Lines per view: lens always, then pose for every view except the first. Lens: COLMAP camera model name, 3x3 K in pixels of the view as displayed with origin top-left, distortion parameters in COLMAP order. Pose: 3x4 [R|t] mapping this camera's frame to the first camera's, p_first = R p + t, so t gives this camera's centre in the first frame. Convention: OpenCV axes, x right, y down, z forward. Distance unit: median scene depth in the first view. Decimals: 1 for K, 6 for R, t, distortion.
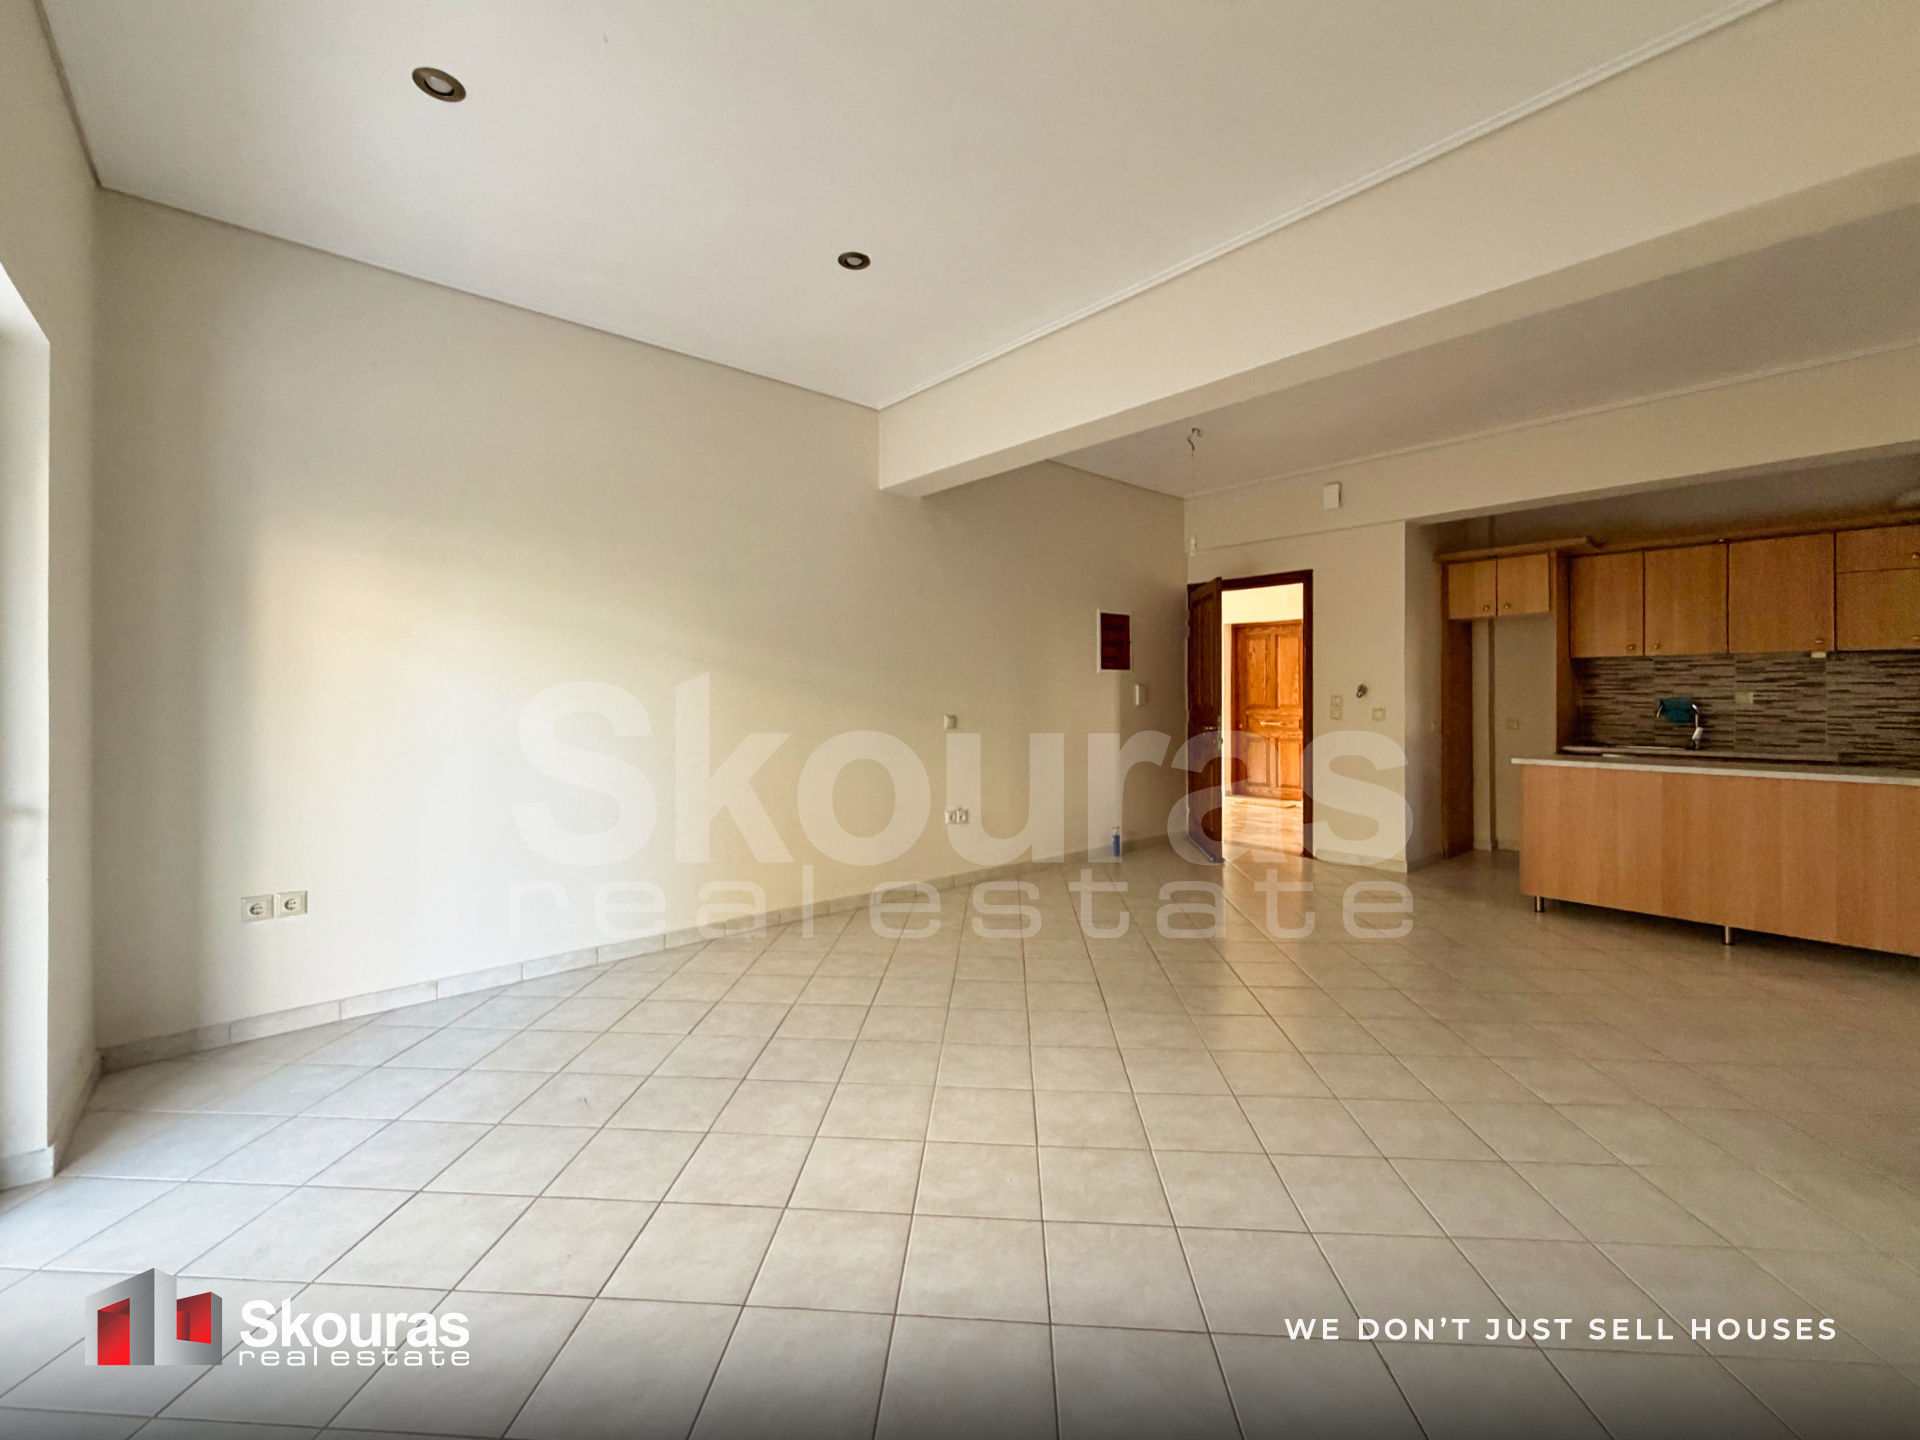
lens RADIAL K [[794.3, 0, 953.4], [0, 794.3, 688.0], [0, 0, 1]] dist [-0.000958, -0.000347]
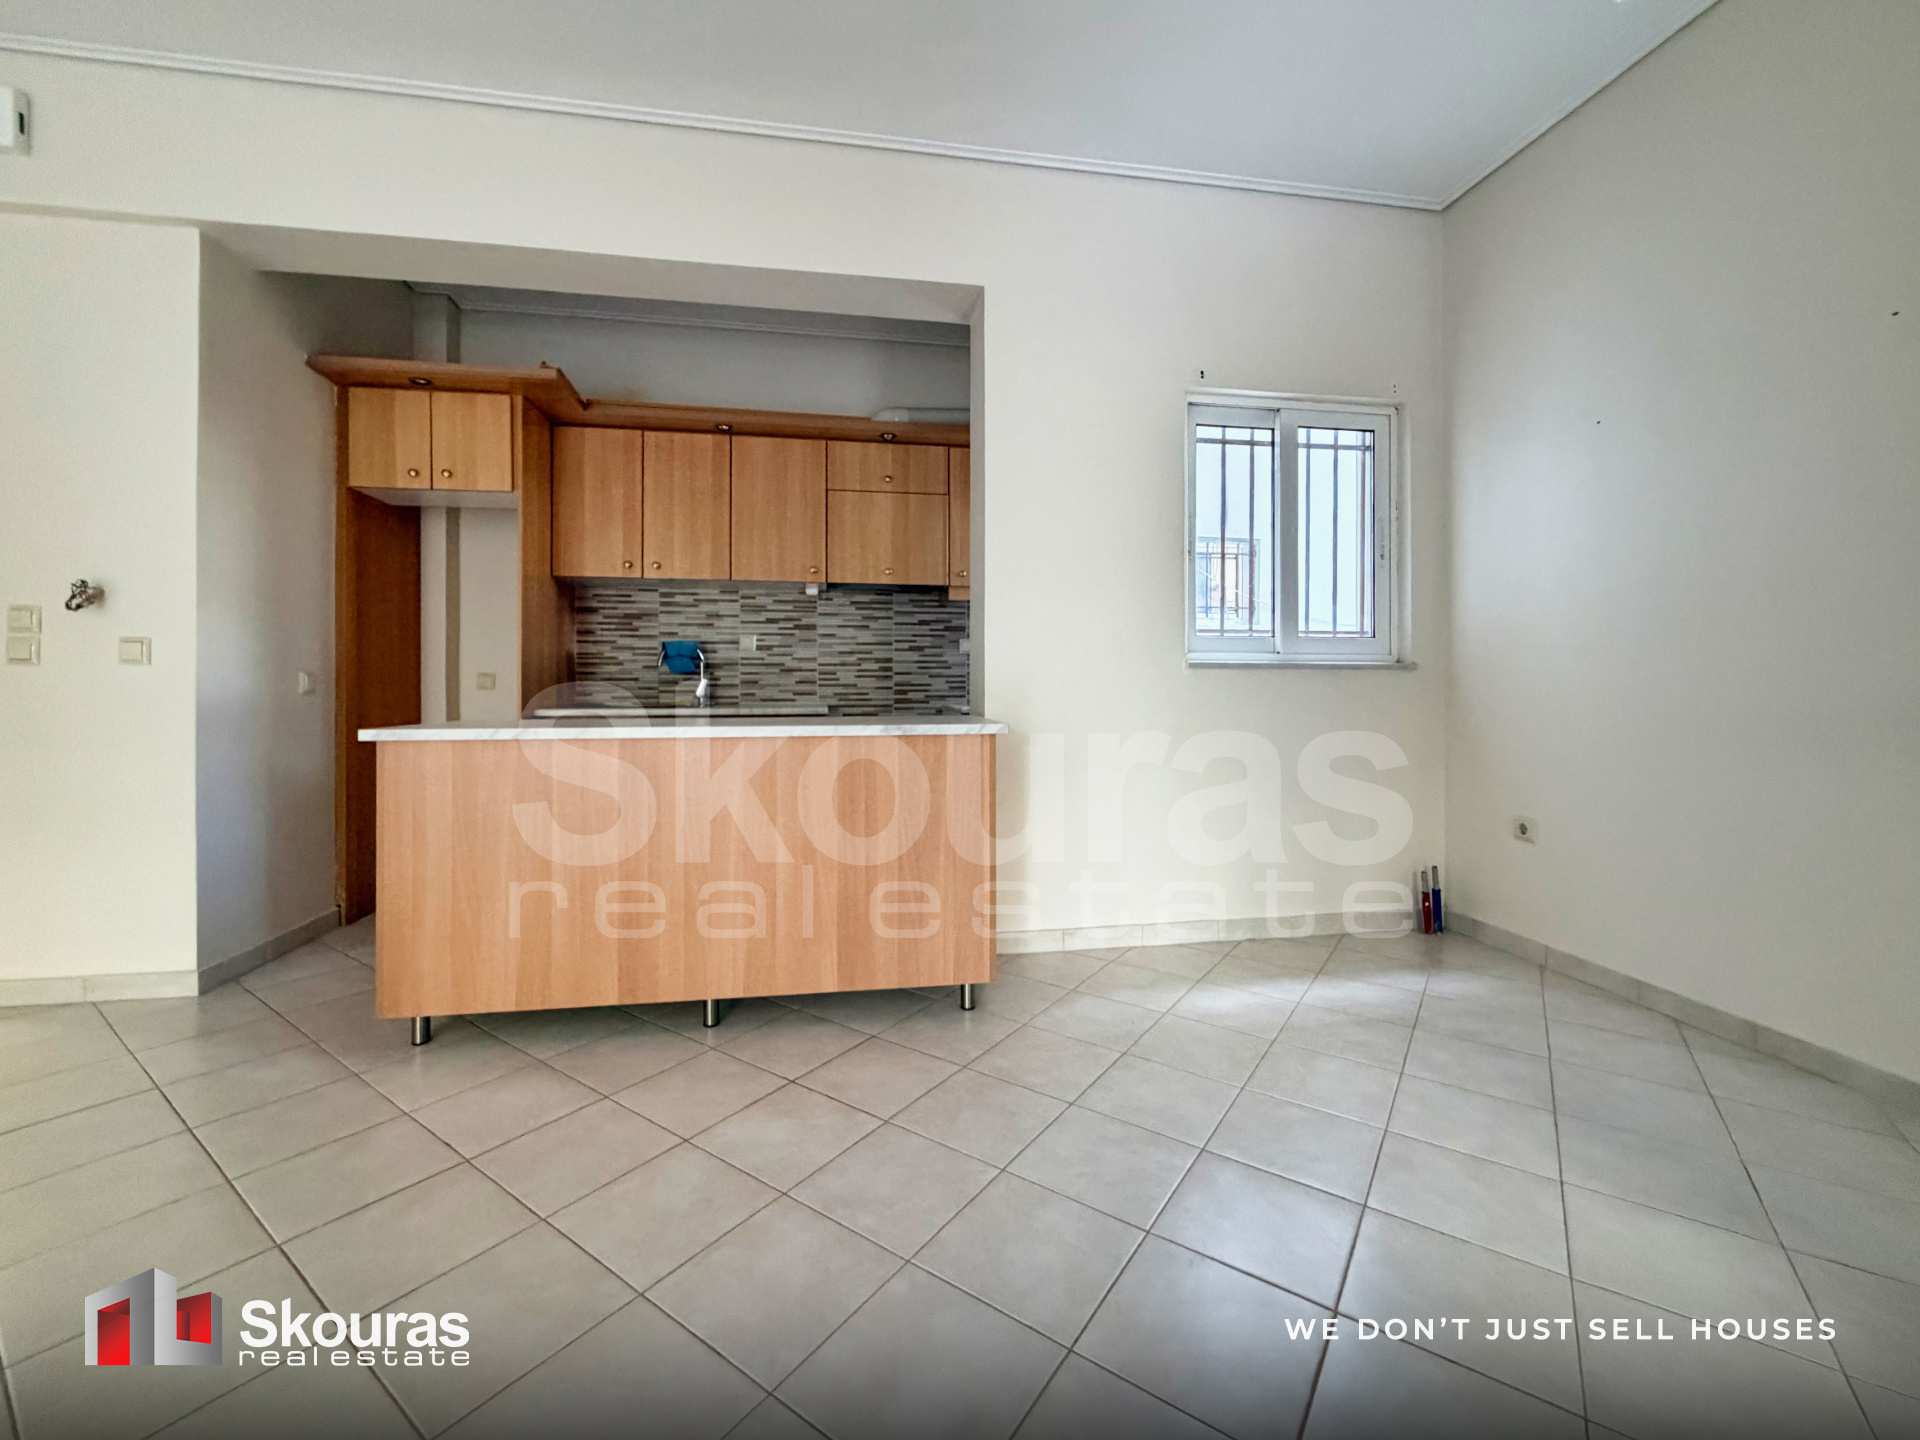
lens RADIAL K [[794.3, 0, 953.4], [0, 794.3, 688.0], [0, 0, 1]] dist [-0.000958, -0.000347]
pose [[0.526202, -0.006966, 0.850331, 0.421461], [-0.005774, 0.999914, 0.011764, 0.048534], [-0.850340, -0.011100, 0.526116, 0.398386]]
